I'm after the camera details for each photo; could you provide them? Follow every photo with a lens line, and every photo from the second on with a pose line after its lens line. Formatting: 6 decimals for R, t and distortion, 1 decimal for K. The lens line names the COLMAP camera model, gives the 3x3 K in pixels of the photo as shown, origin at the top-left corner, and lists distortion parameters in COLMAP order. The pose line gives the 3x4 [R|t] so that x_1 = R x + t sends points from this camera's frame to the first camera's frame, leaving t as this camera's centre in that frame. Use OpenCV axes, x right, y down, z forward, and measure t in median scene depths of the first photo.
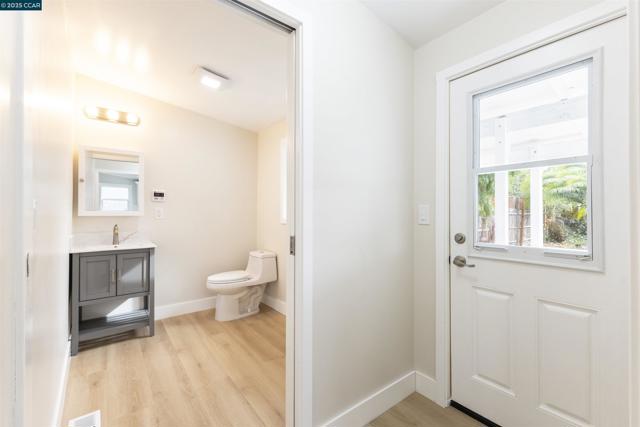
lens RADIAL K [[276.2, 0, 320.0], [0, 276.2, 213.5], [0, 0, 1]] dist [0.000328, 0.000234]
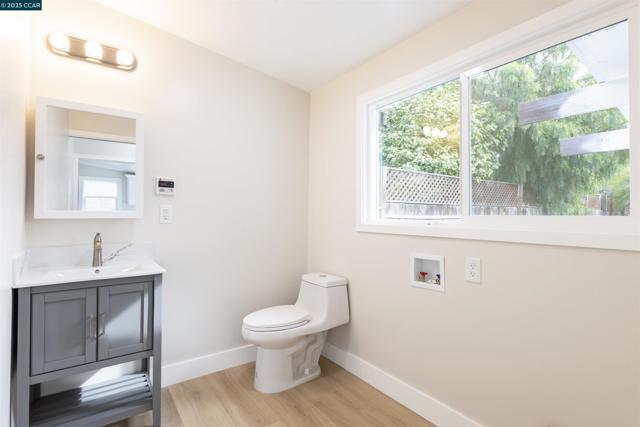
lens RADIAL K [[325.8, 0, 320.0], [0, 325.8, 213.5], [0, 0, 1]] dist [0.003947, -0.000416]
pose [[0.998836, 0.001724, -0.048209, -0.212877], [-0.001951, 0.999987, -0.004651, 0.000305], [0.048200, 0.004739, 0.998826, 0.300710]]
